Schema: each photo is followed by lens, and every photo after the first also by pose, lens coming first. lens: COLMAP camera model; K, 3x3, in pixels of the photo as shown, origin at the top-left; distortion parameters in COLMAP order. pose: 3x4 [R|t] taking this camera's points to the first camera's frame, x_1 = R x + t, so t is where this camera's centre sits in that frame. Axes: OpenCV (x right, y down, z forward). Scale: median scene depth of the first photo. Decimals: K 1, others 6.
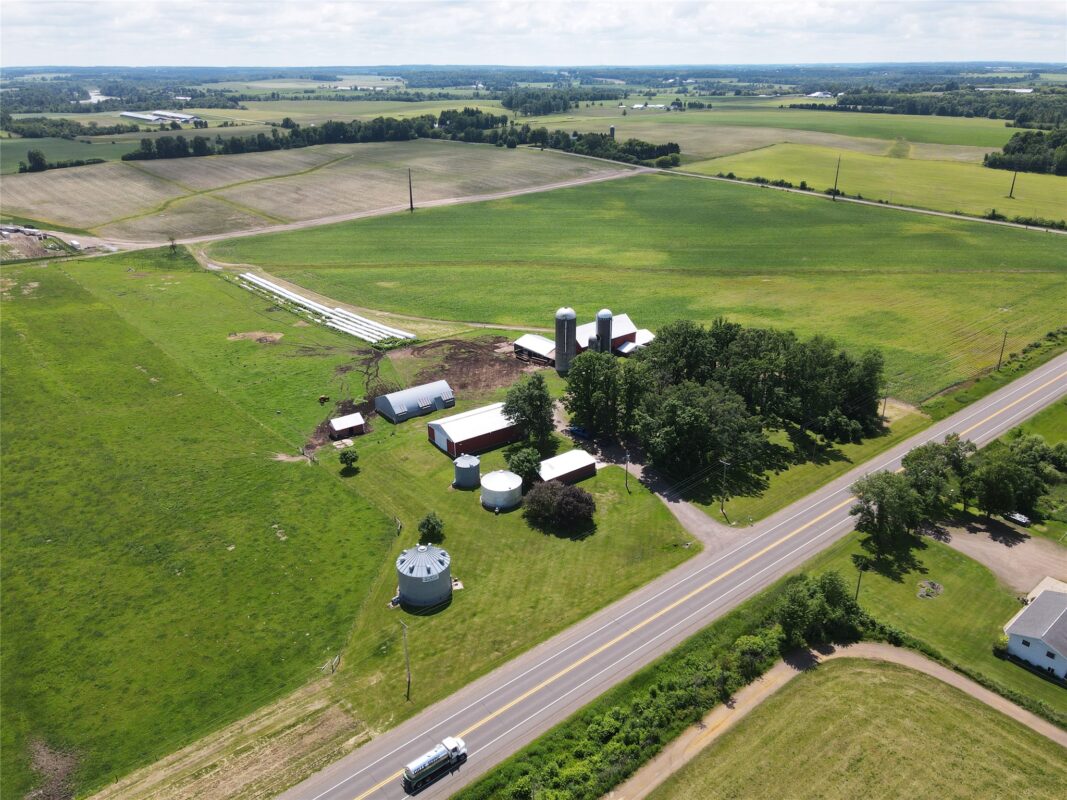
lens RADIAL K [[778.7, 0, 533.9], [0, 778.7, 402.3], [0, 0, 1]] dist [0.005761, 0.017845]
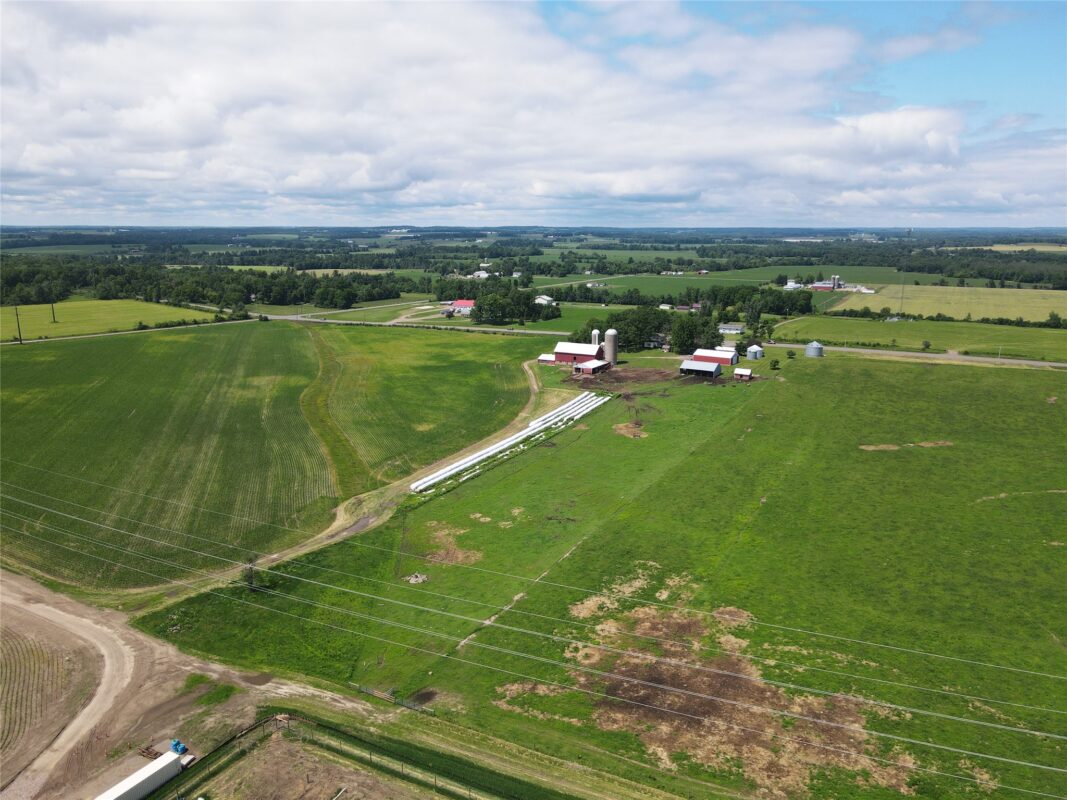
lens RADIAL K [[778.7, 0, 529.1], [0, 778.7, 392.7], [0, 0, 1]] dist [0.005761, 0.017845]
pose [[-0.356837, -0.192126, 0.914196, -1.157571], [0.370997, 0.868992, 0.327436, -0.482823], [-0.857338, 0.456006, -0.238810, 1.218132]]
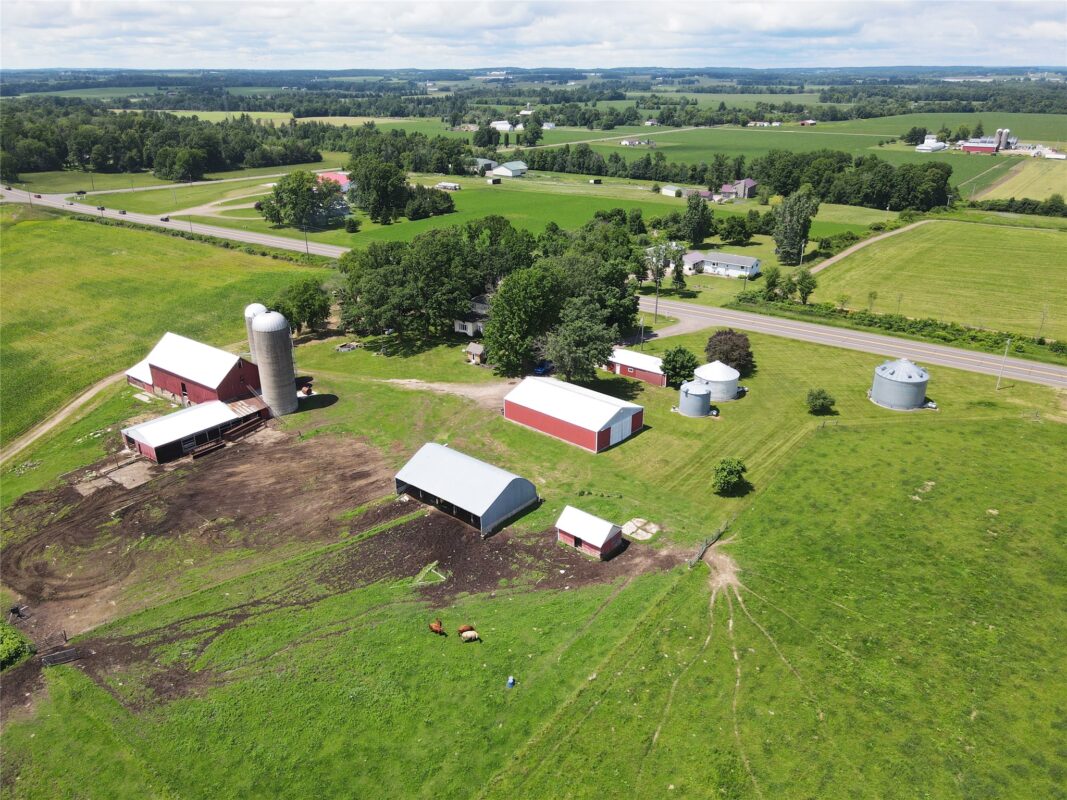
lens RADIAL K [[778.7, 0, 533.0], [0, 778.7, 407.8], [0, 0, 1]] dist [0.005761, 0.017845]
pose [[-0.219714, -0.384899, 0.896425, -0.423713], [0.391111, 0.807049, 0.442385, -0.181860], [-0.893733, 0.447800, -0.026782, 0.628049]]
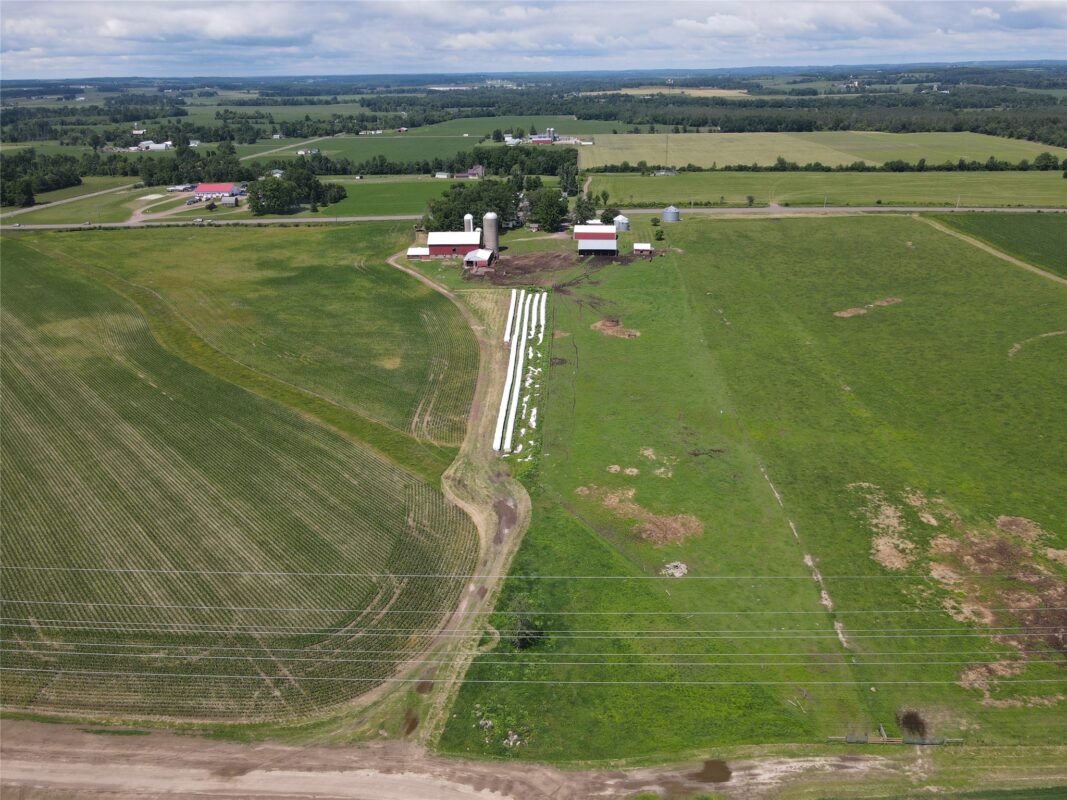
lens RADIAL K [[778.7, 0, 526.8], [0, 778.7, 405.0], [0, 0, 1]] dist [0.005761, 0.017845]
pose [[-0.728290, -0.254990, 0.636062, -0.837369], [0.290652, 0.725625, 0.623690, -0.599854], [-0.620577, 0.639099, -0.454352, 1.422226]]
